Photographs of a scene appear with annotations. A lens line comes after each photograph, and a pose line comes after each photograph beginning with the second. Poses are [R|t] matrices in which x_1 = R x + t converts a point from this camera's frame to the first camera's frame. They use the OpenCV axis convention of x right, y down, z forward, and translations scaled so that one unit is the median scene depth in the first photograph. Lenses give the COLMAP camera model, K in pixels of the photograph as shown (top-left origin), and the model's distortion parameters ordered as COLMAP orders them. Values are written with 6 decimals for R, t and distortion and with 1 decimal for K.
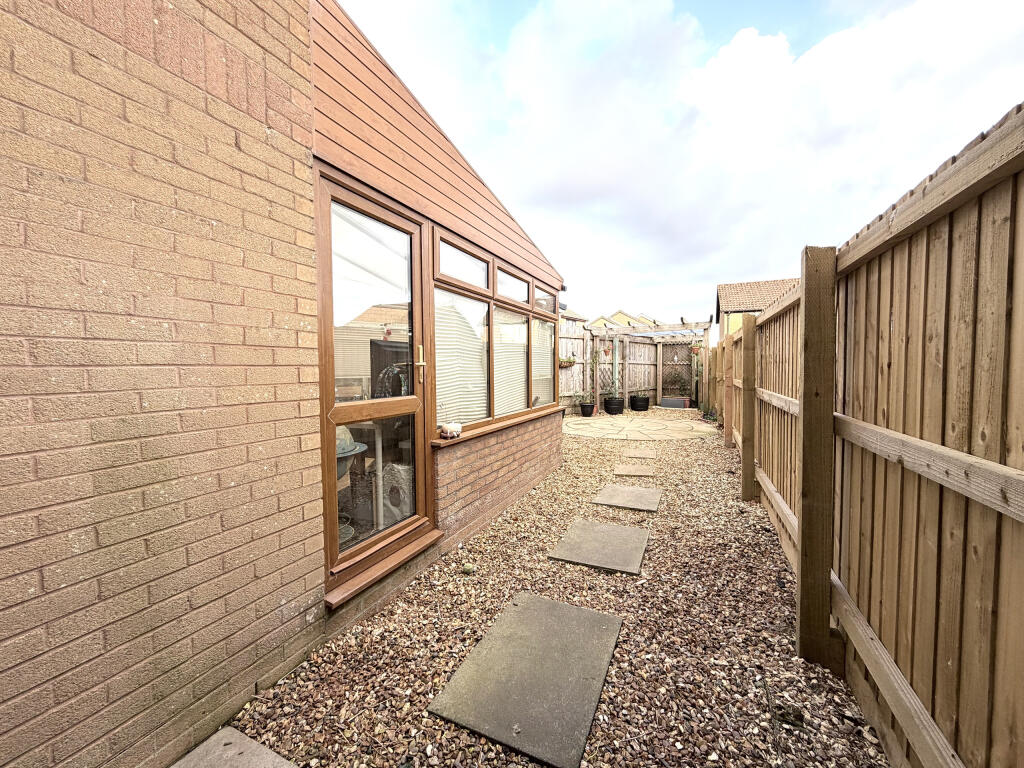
lens RADIAL K [[406.4, 0, 511.8], [0, 406.4, 385.5], [0, 0, 1]] dist [0.000579, 0.000180]
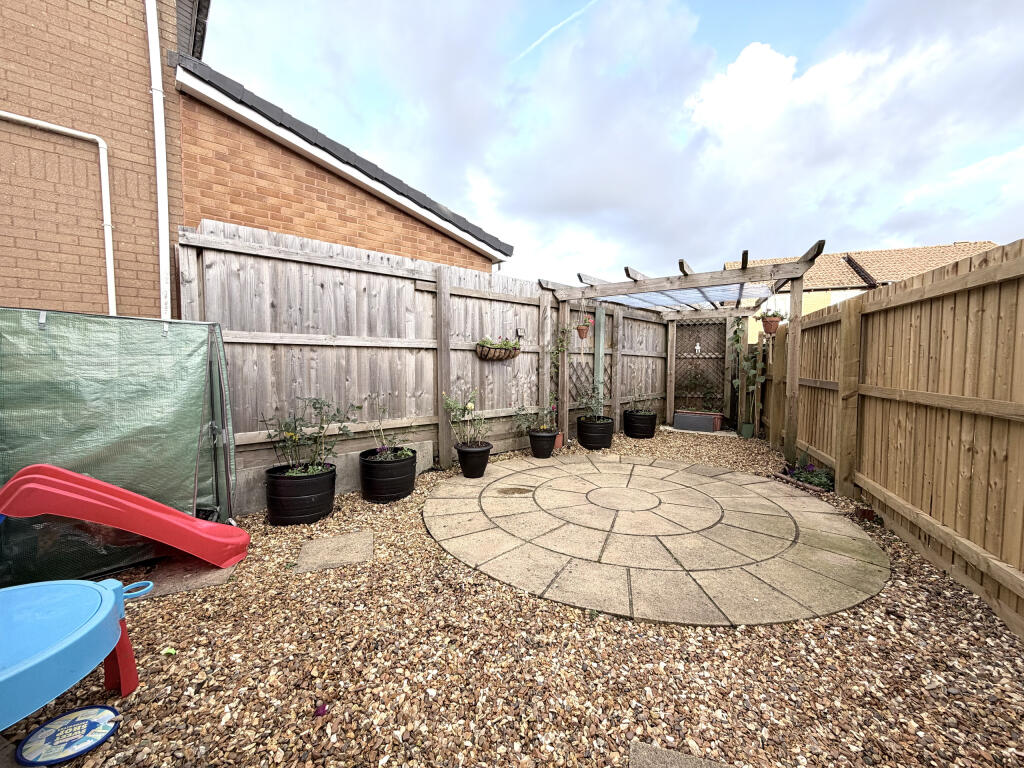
lens RADIAL K [[406.4, 0, 505.1], [0, 406.4, 382.5], [0, 0, 1]] dist [0.000579, 0.000180]
pose [[0.999641, 0.013882, 0.022936, 0.115436], [-0.014139, 0.999838, 0.011105, -0.019714], [-0.022778, -0.011425, 0.999675, 0.449167]]
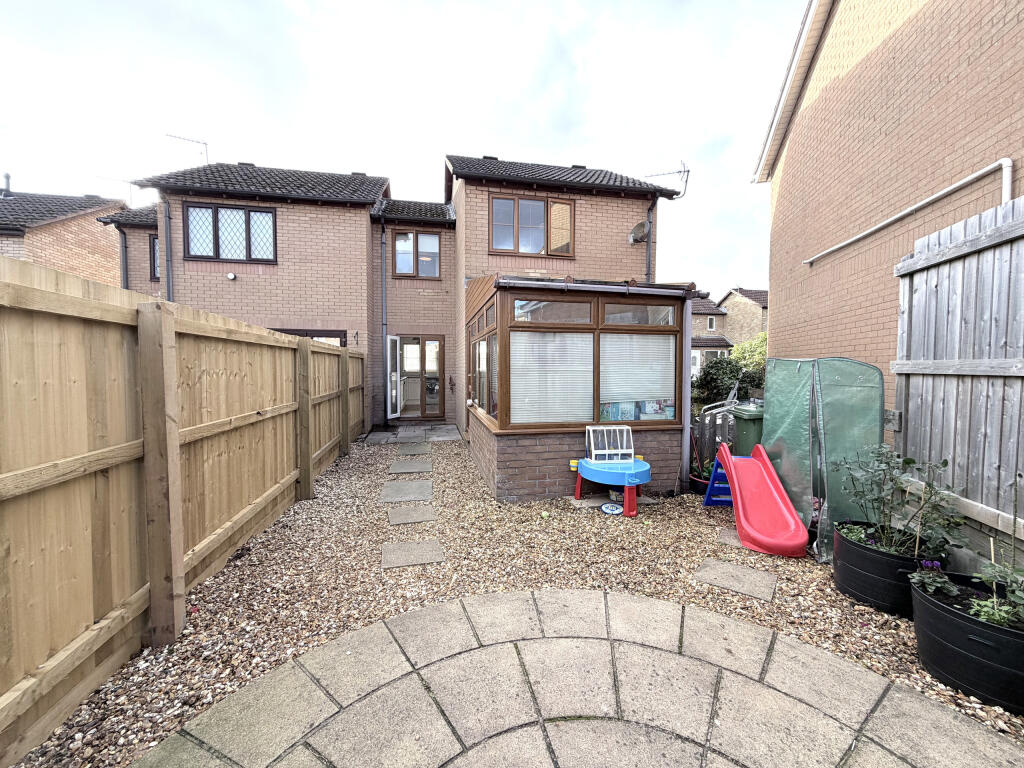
lens RADIAL K [[406.4, 0, 509.1], [0, 406.4, 383.6], [0, 0, 1]] dist [0.000579, 0.000180]
pose [[-0.809278, 0.033038, -0.586496, 0.275457], [-0.015932, 0.996815, 0.078136, -0.051667], [0.587209, 0.072577, -0.806175, 0.798266]]
